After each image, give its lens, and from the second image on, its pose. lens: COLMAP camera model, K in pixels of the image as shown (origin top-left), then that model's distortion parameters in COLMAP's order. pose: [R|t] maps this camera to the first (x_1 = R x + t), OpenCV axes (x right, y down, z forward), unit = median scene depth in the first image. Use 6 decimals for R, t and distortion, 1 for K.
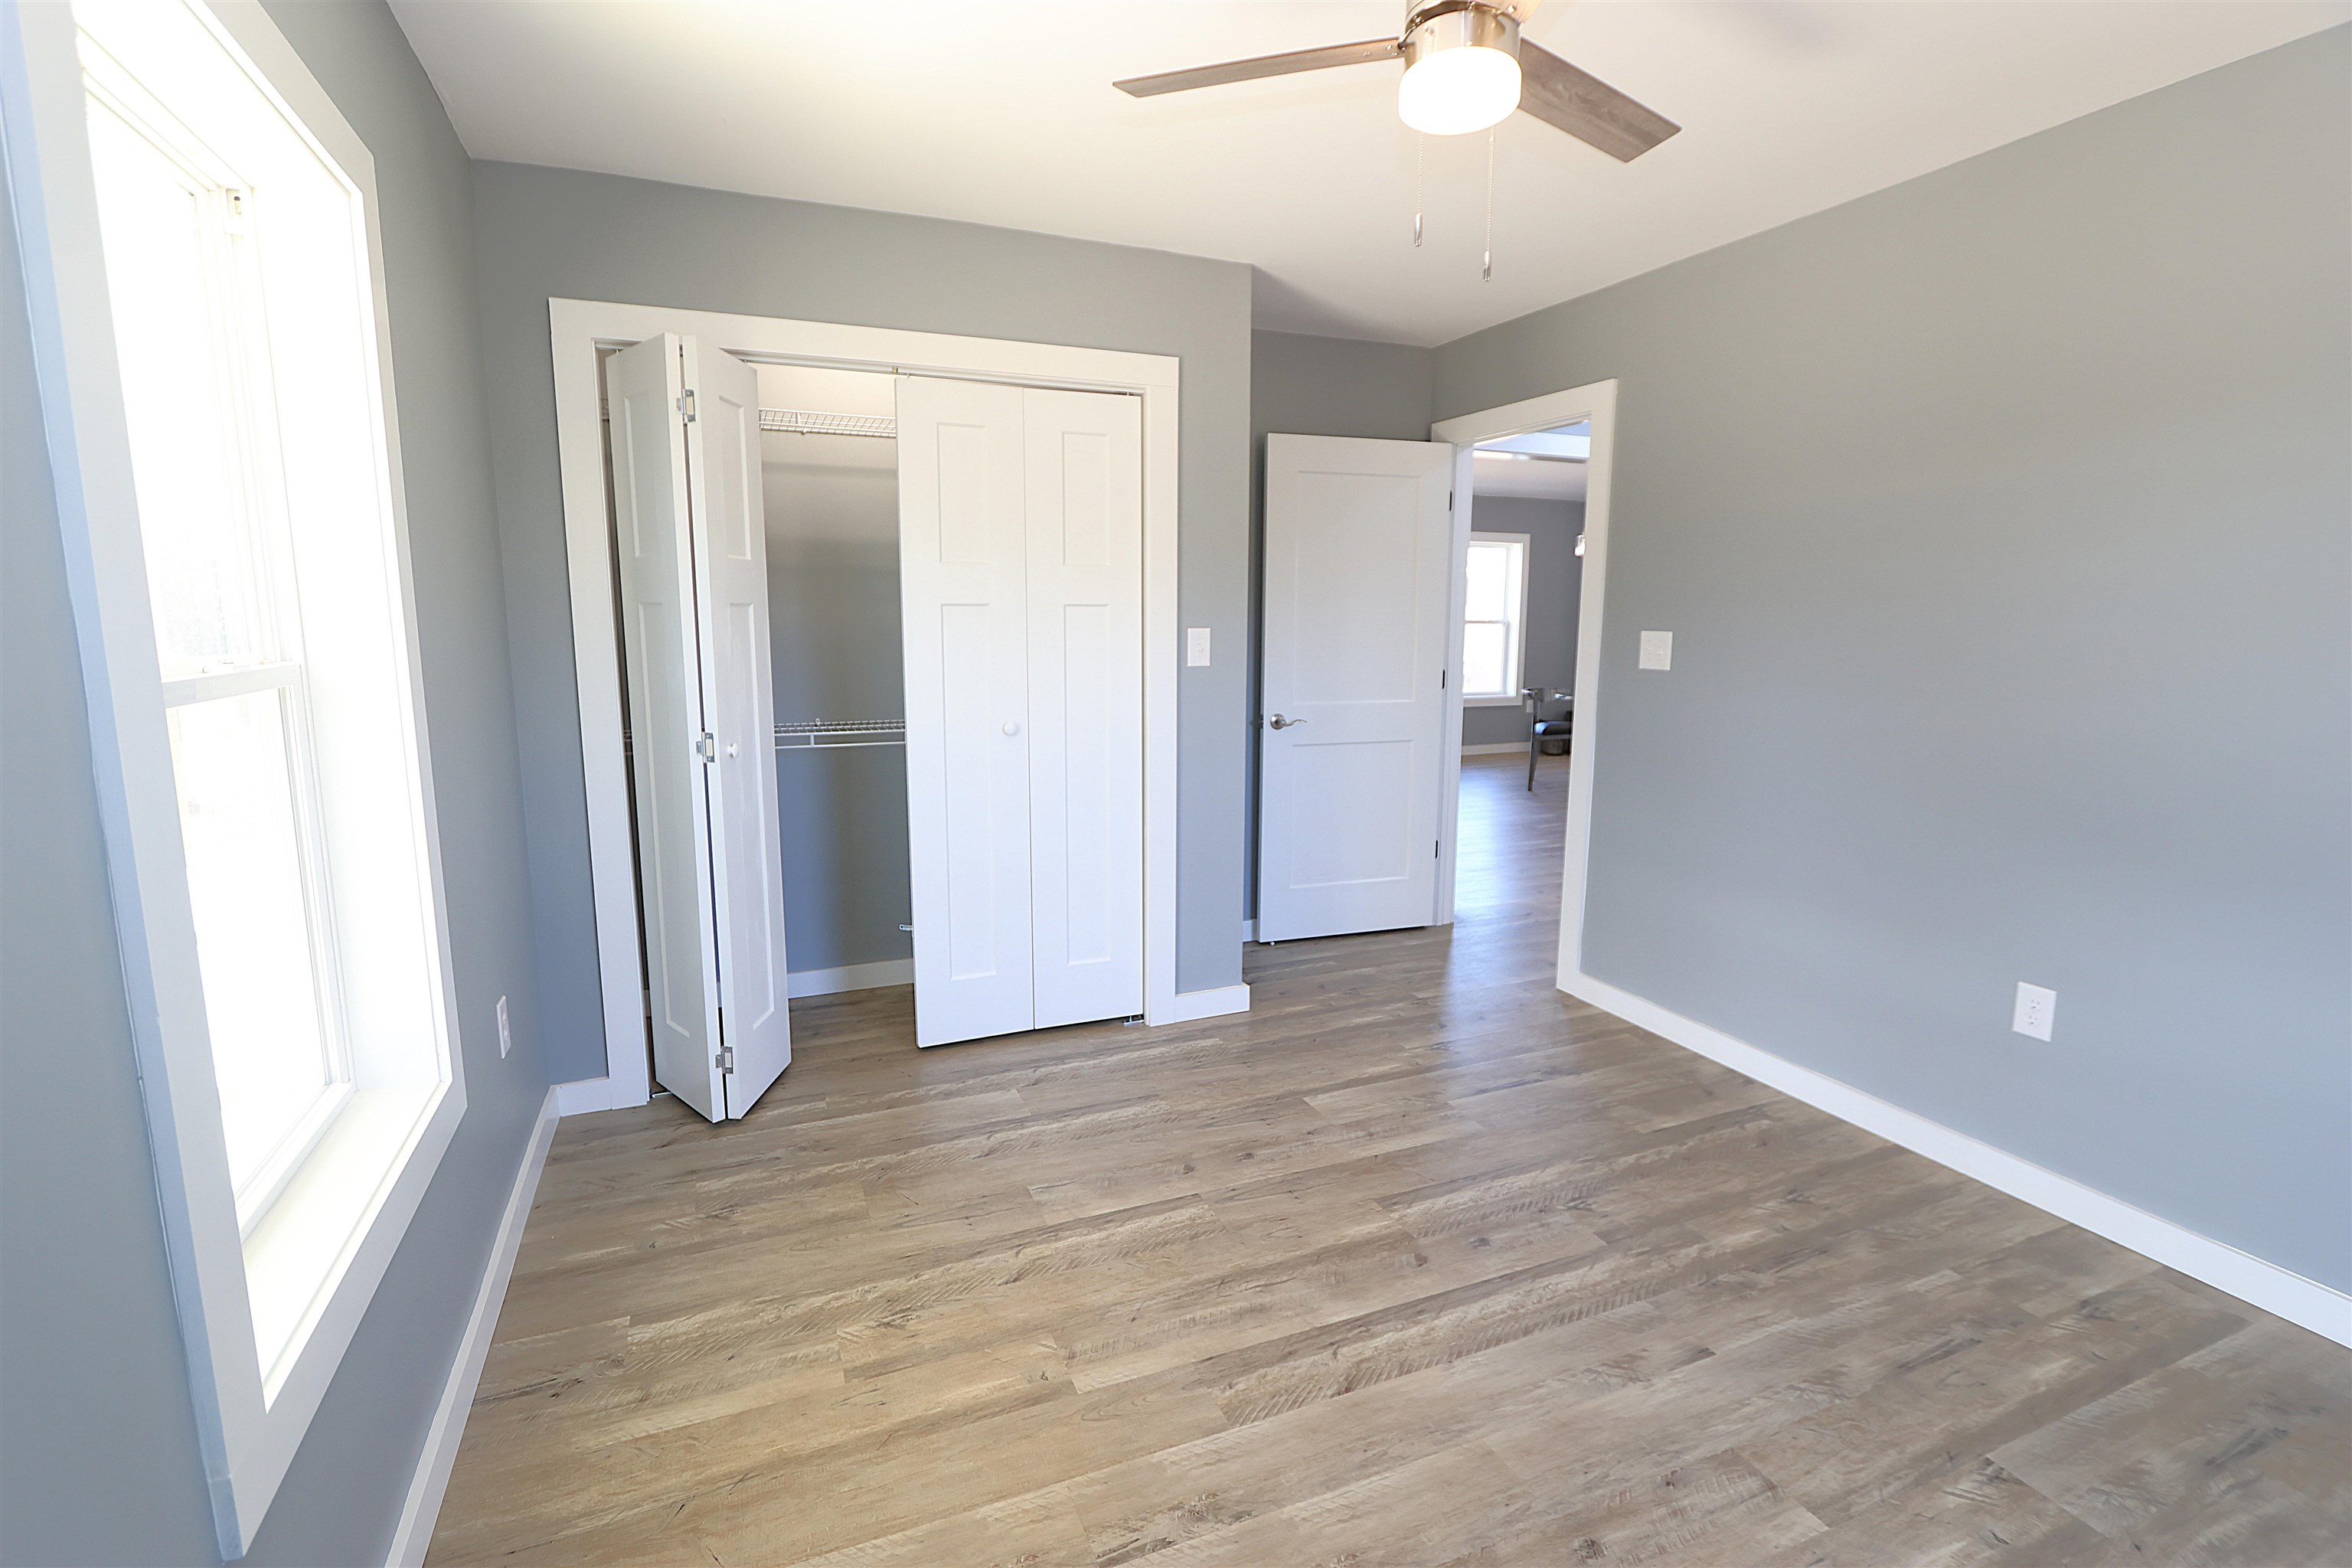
lens RADIAL K [[1077.6, 0, 1177.5], [0, 1077.6, 778.8], [0, 0, 1]] dist [-0.015664, 0.000839]
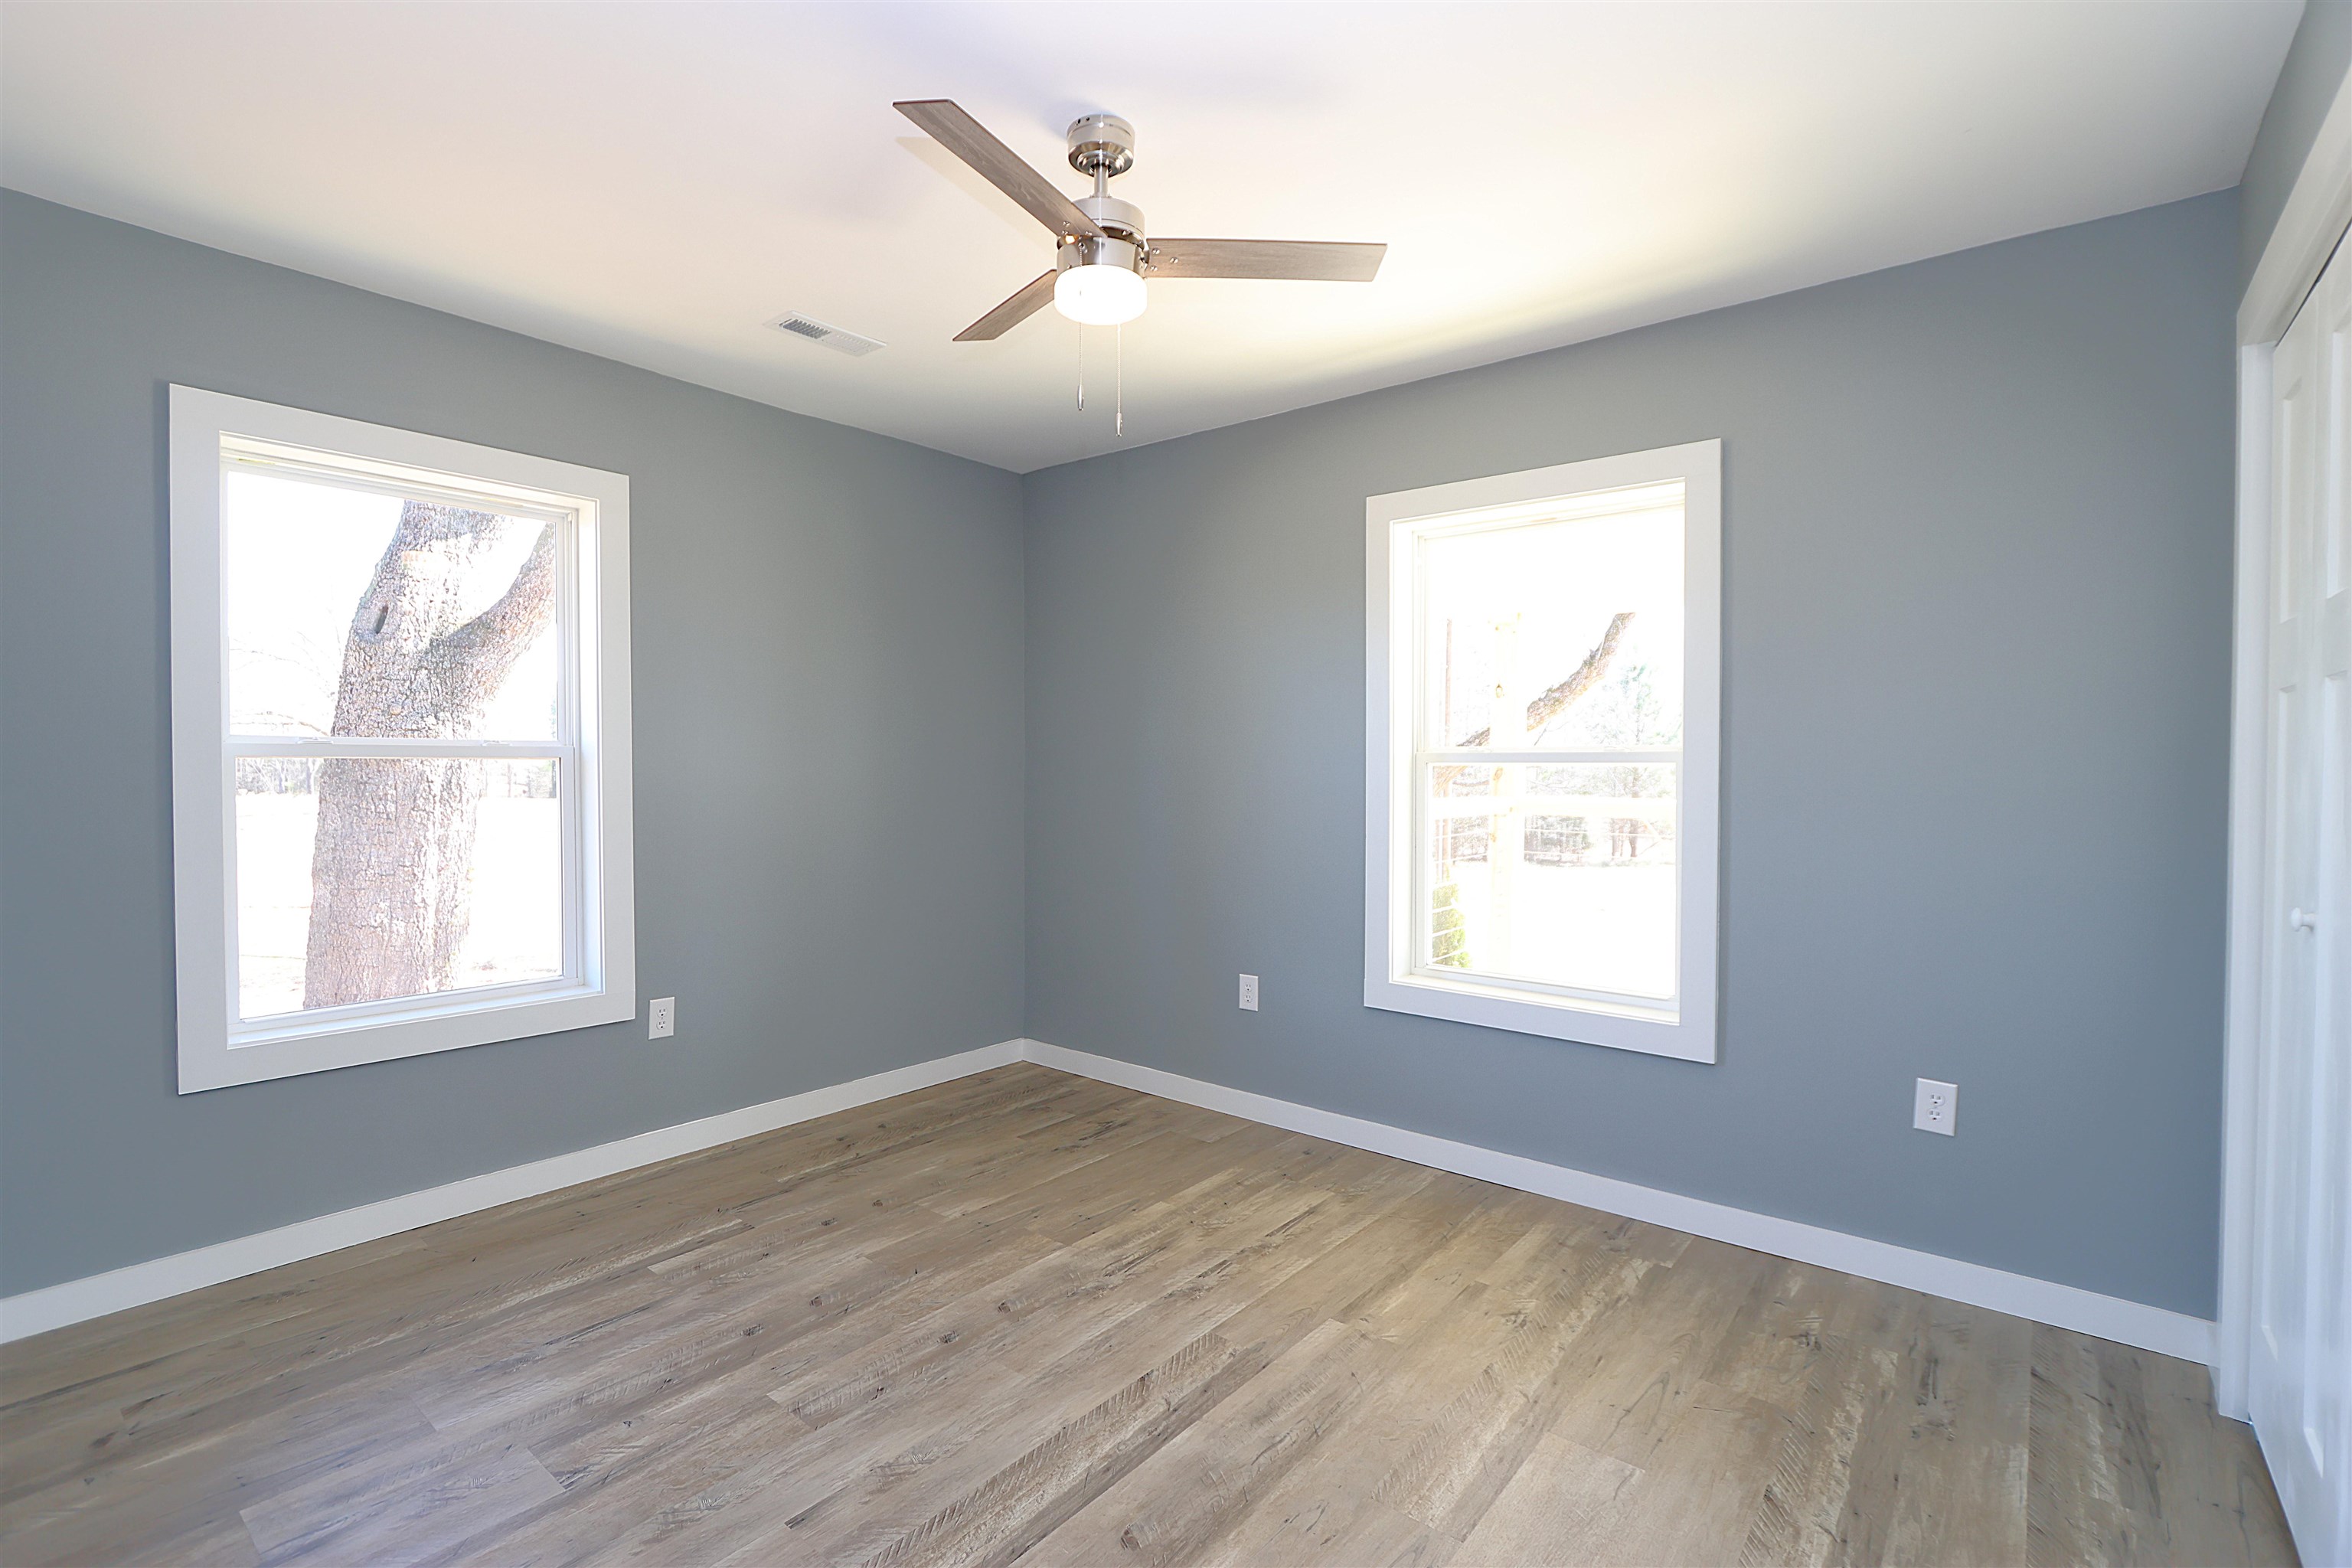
lens RADIAL K [[1077.6, 0, 1177.5], [0, 1077.6, 778.8], [0, 0, 1]] dist [-0.015664, 0.000839]
pose [[-0.883410, -0.000278, -0.468602, 0.625005], [-0.080469, 0.985235, 0.151115, -0.224442], [0.461641, 0.171204, -0.870389, 1.795527]]
